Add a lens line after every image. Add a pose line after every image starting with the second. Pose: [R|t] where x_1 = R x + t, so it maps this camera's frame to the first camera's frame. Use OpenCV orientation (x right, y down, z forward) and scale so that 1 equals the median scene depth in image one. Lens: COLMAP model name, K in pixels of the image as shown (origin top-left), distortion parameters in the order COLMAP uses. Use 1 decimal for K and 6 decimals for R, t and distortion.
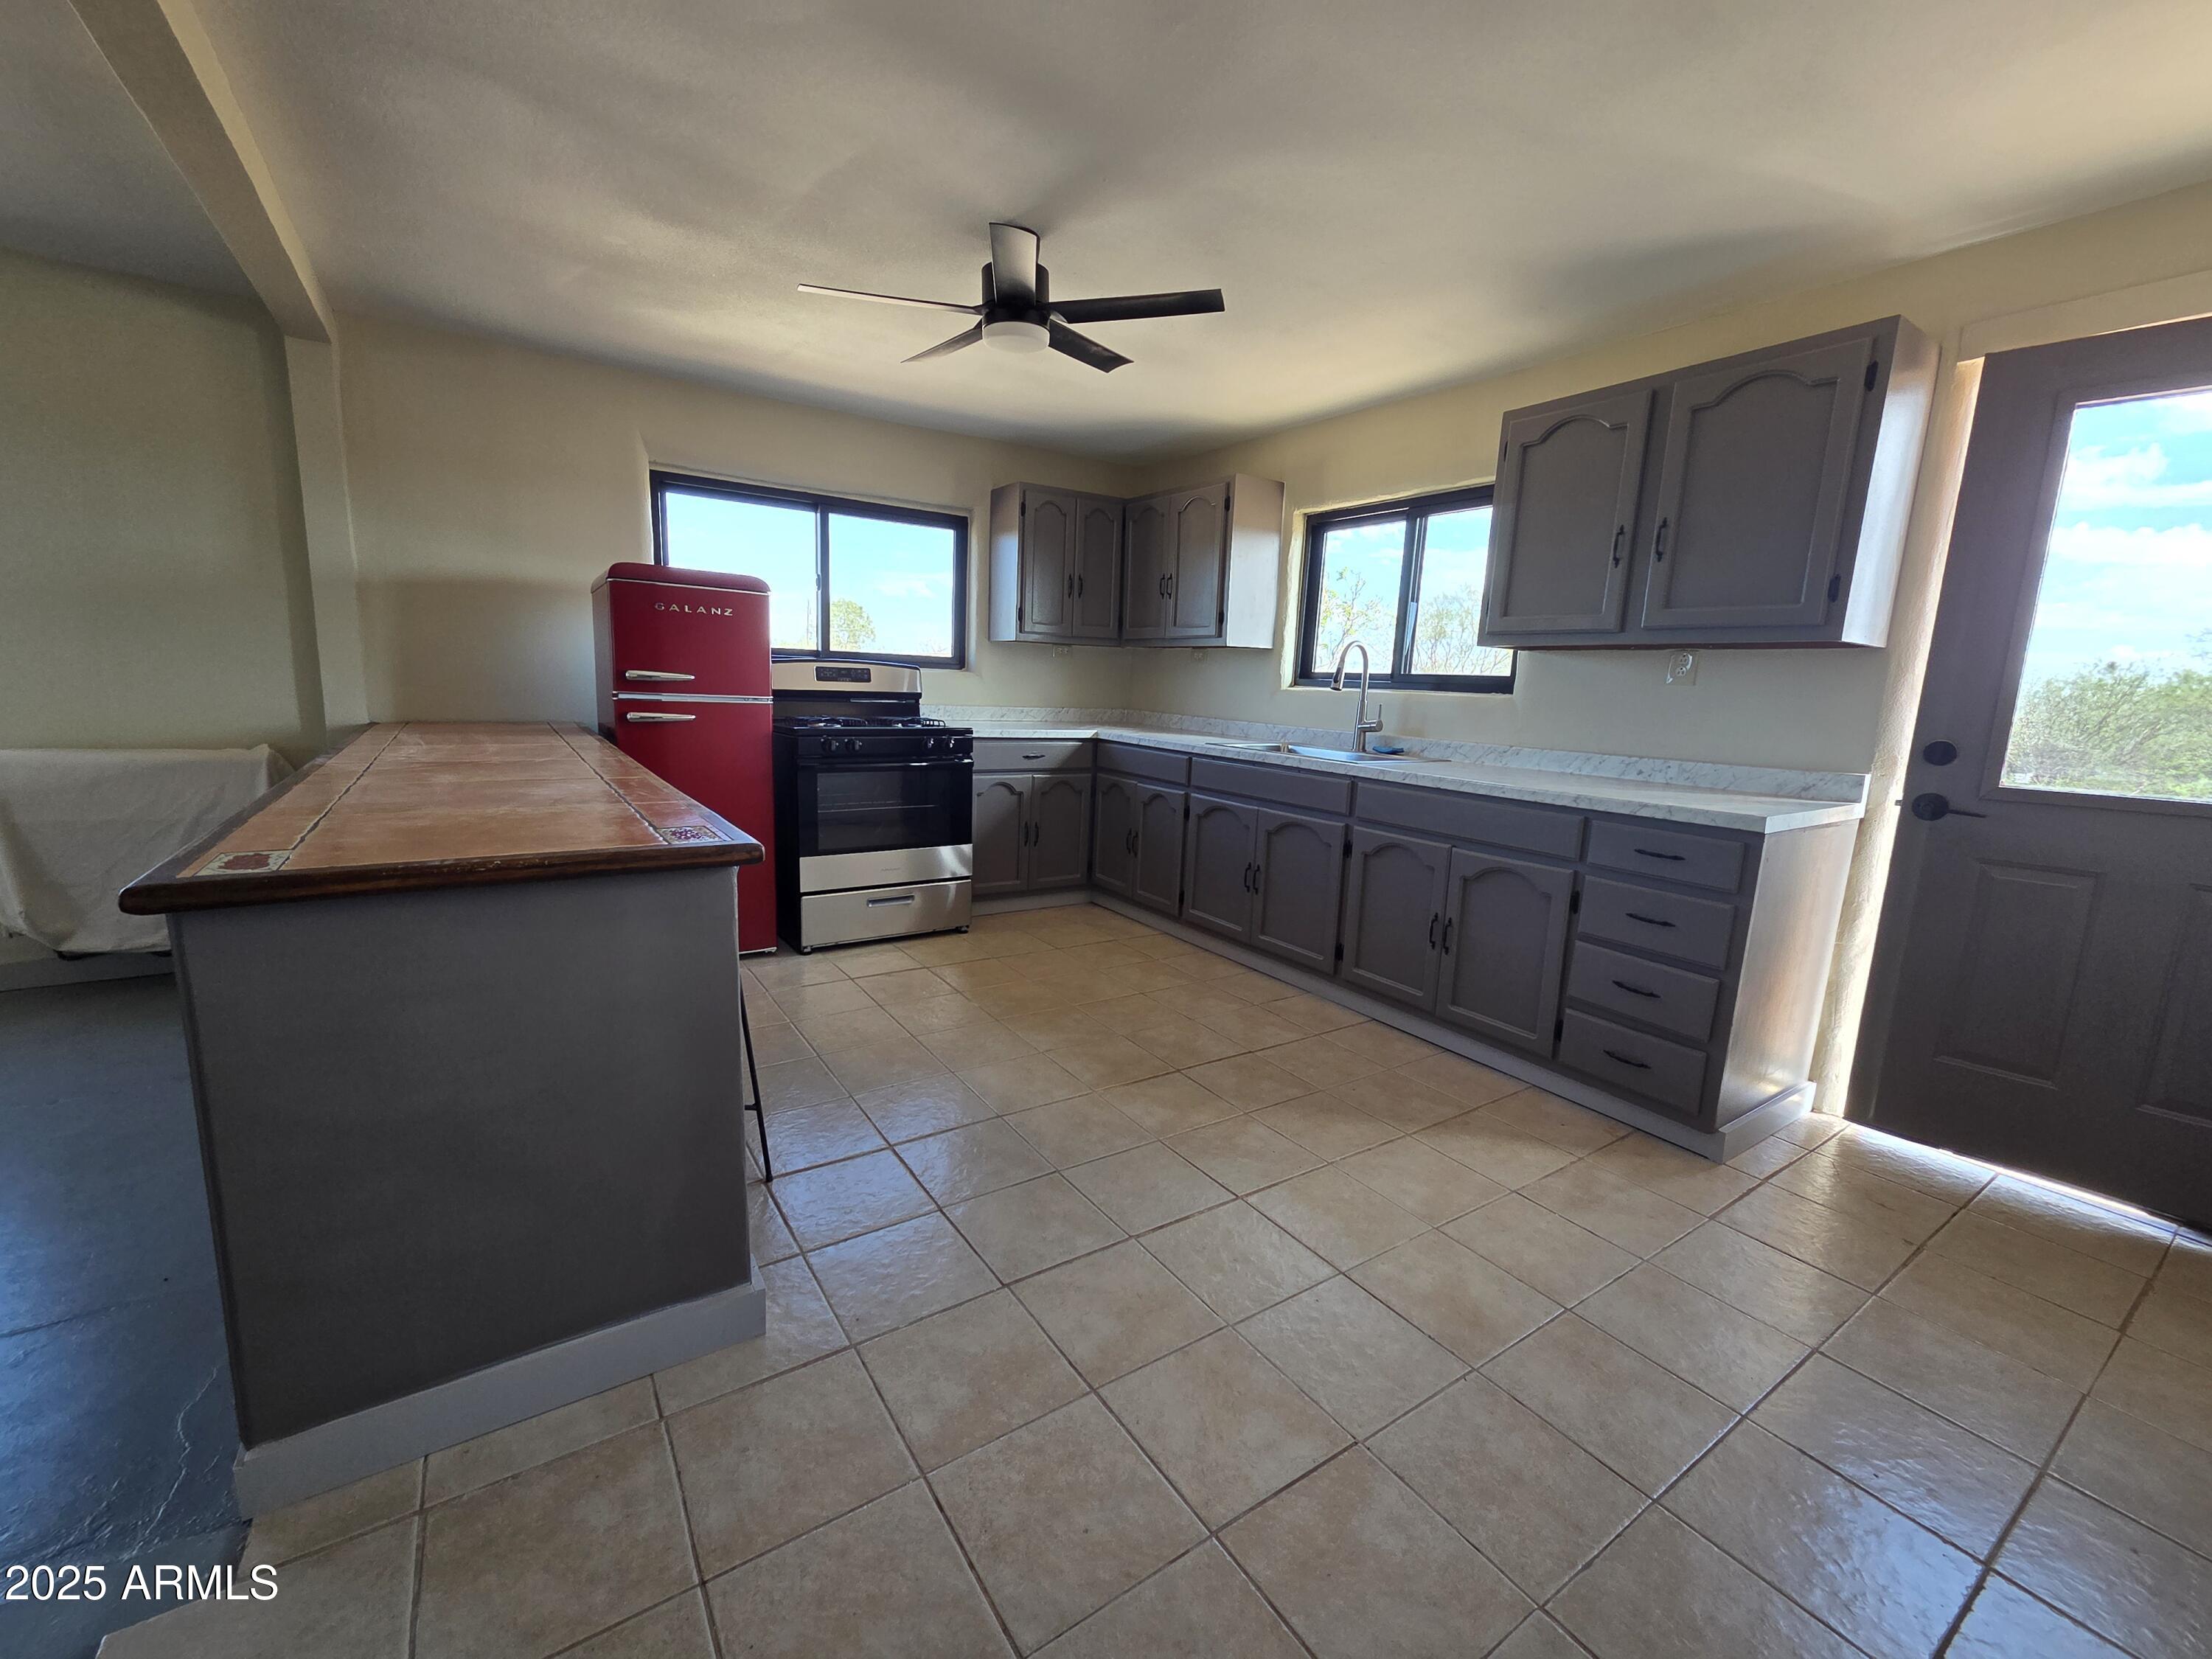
lens RADIAL K [[908.6, 0, 1096.5], [0, 908.6, 832.0], [0, 0, 1]] dist [0.006259, 0.000265]
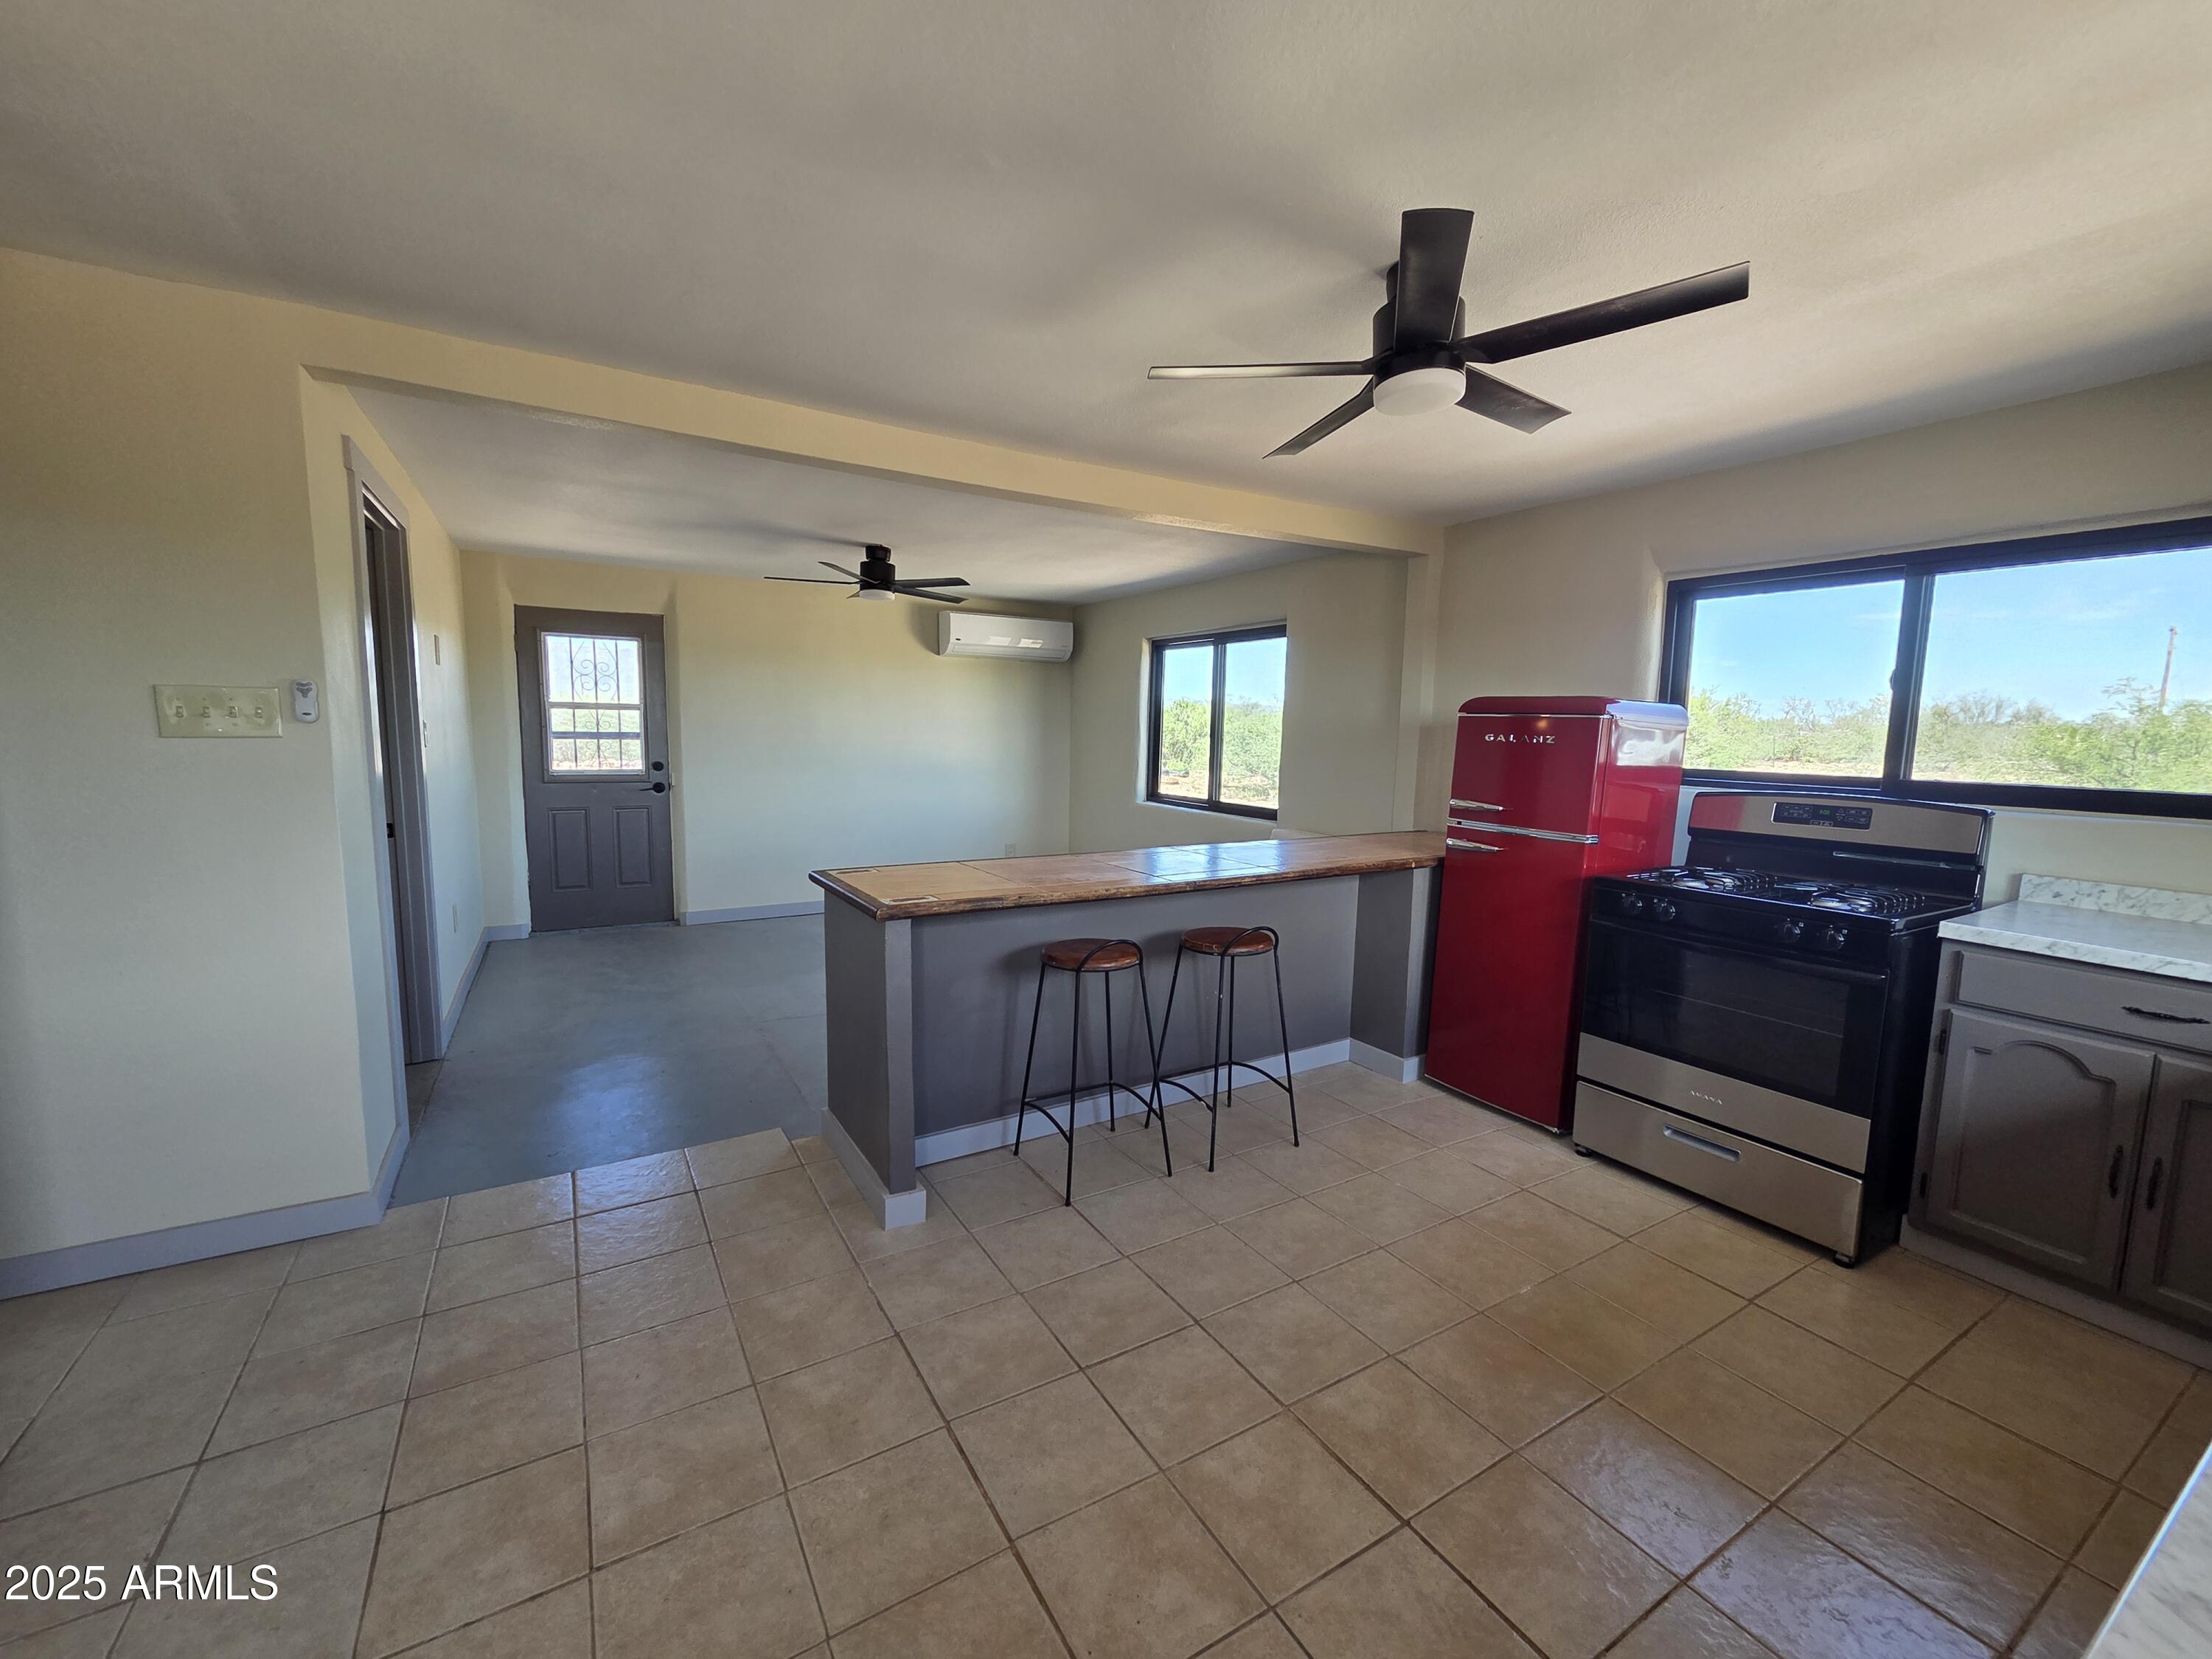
lens RADIAL K [[908.6, 0, 1112.4], [0, 908.6, 829.2], [0, 0, 1]] dist [0.006259, 0.000265]
pose [[-0.038590, 0.071147, -0.996719, 0.697475], [-0.189089, 0.978921, 0.077197, -0.189687], [0.981201, 0.191447, -0.024323, 0.818803]]
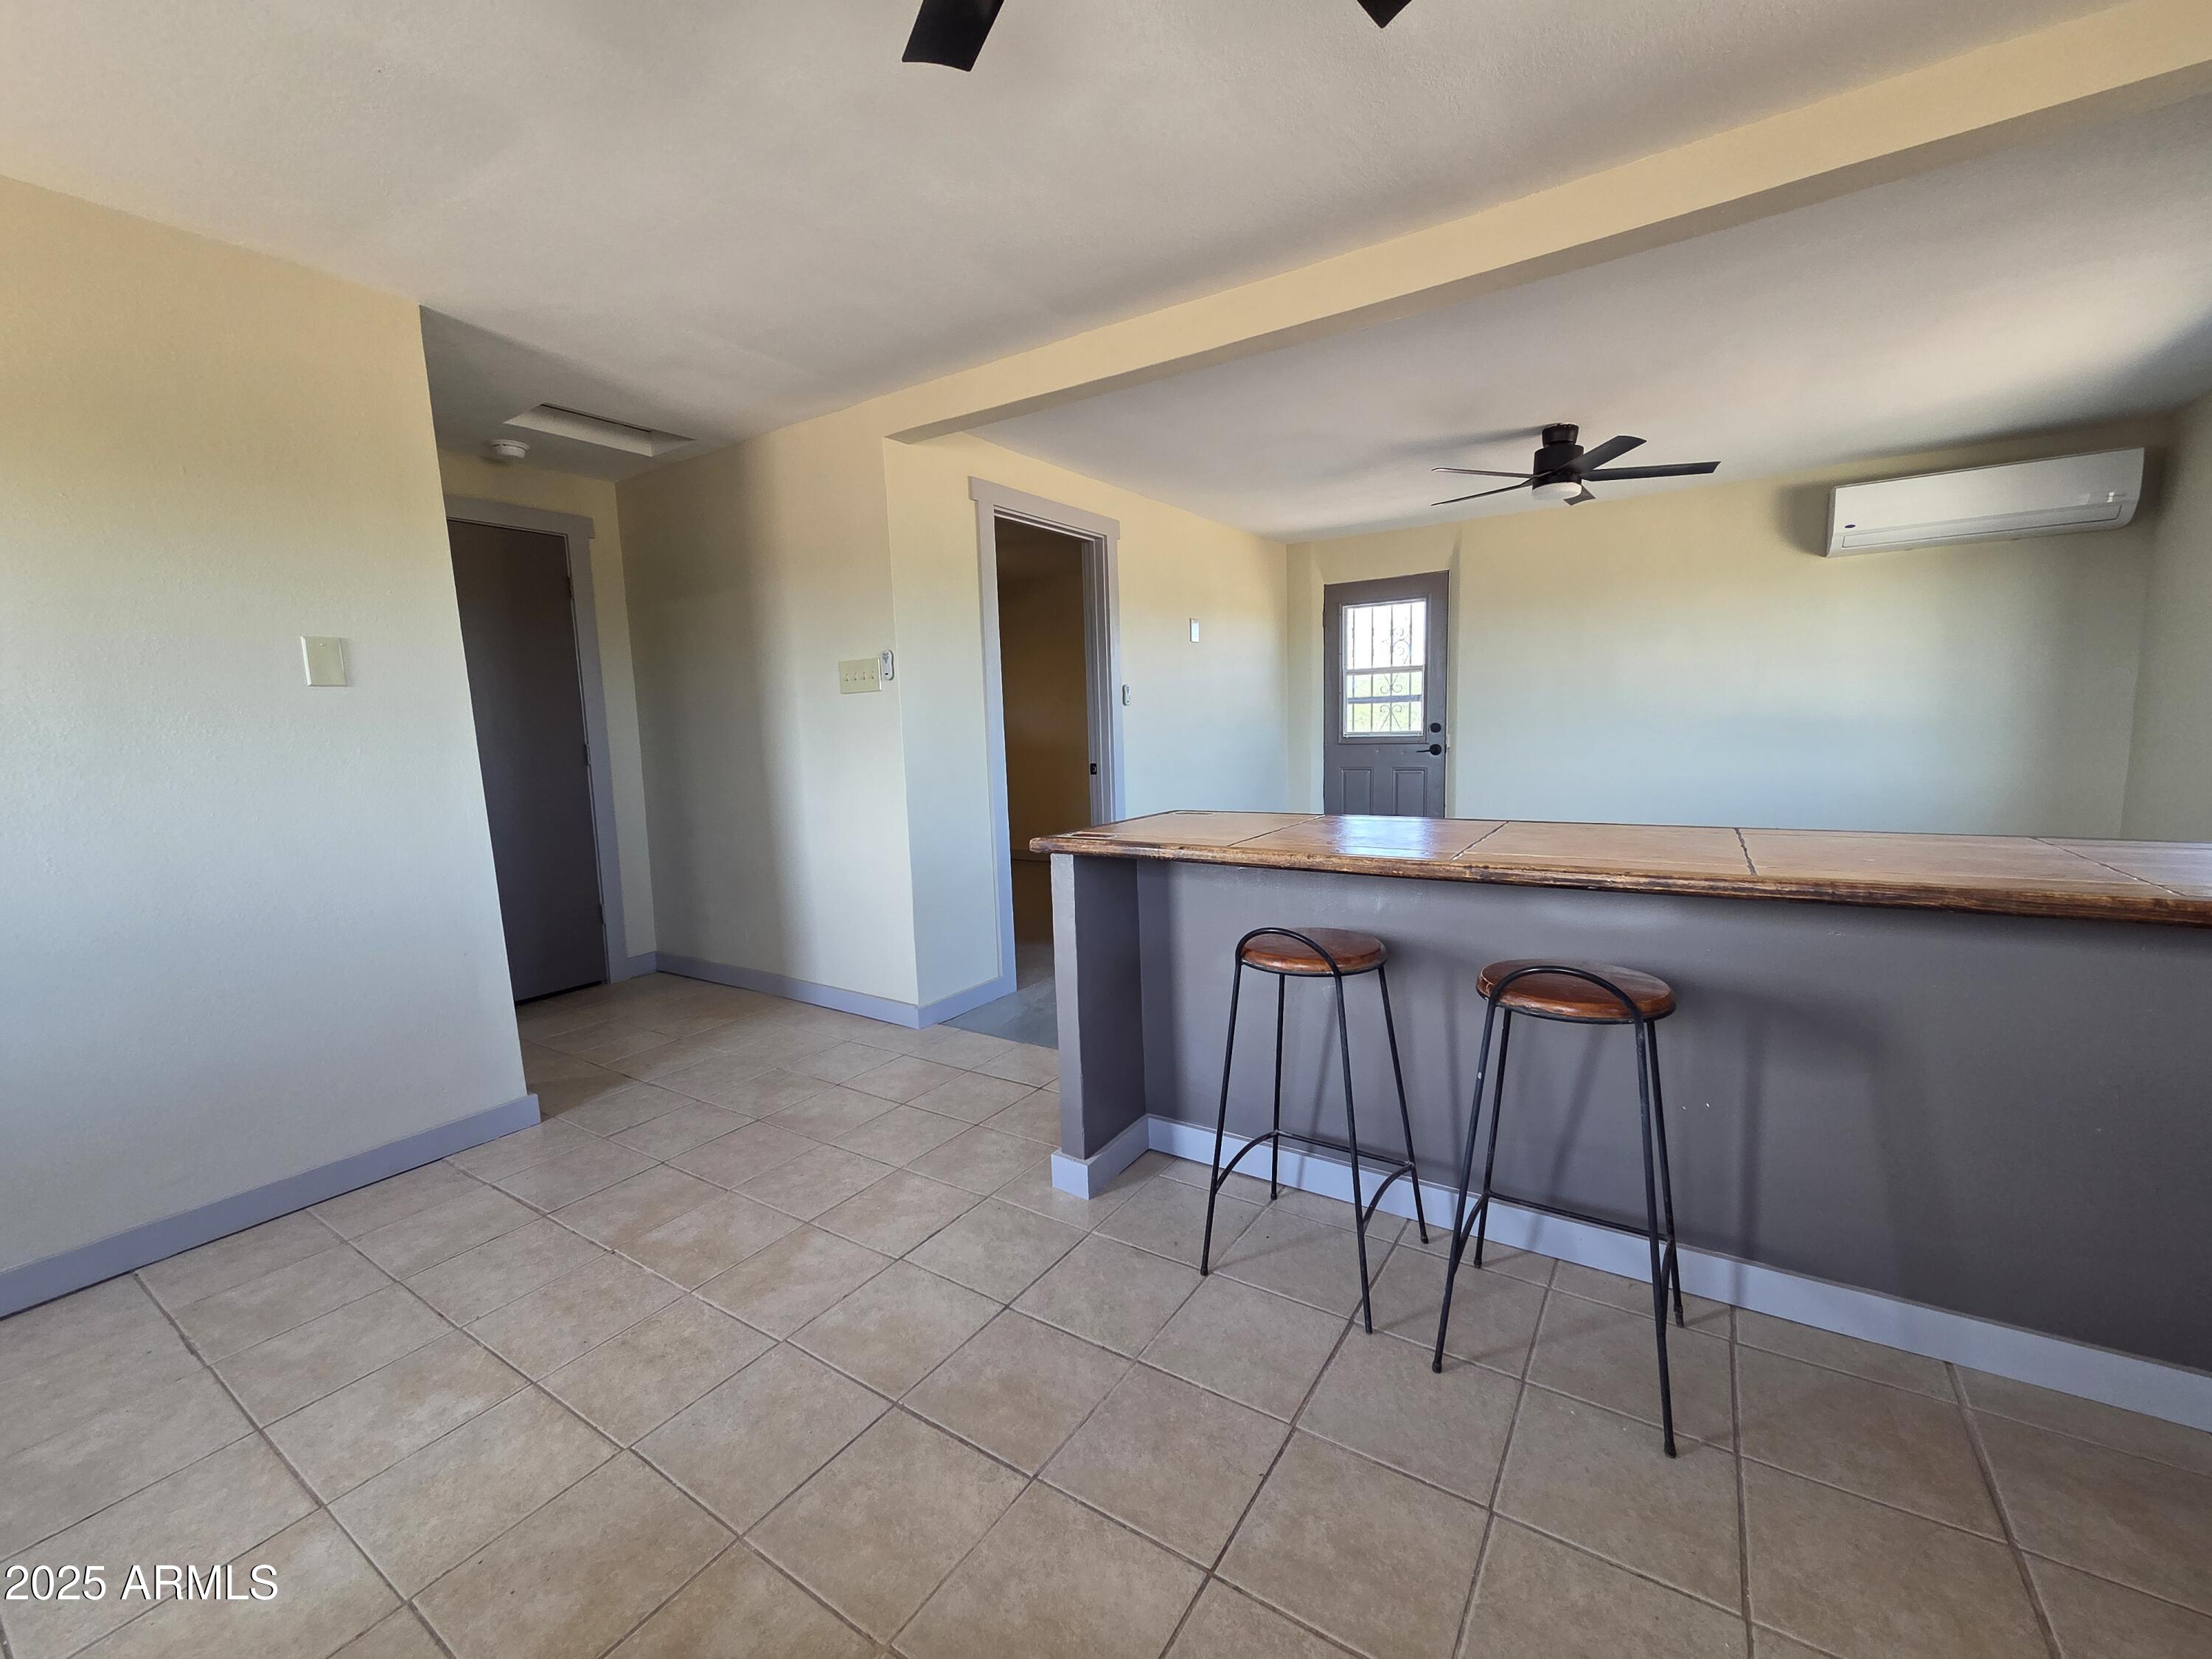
lens RADIAL K [[908.6, 0, 1101.9], [0, 908.6, 835.3], [0, 0, 1]] dist [0.006259, 0.000265]
pose [[-0.920801, 0.036120, -0.388356, 0.062315], [-0.073202, 0.962005, 0.263036, -0.226432], [0.383101, 0.270633, -0.883171, 1.361554]]
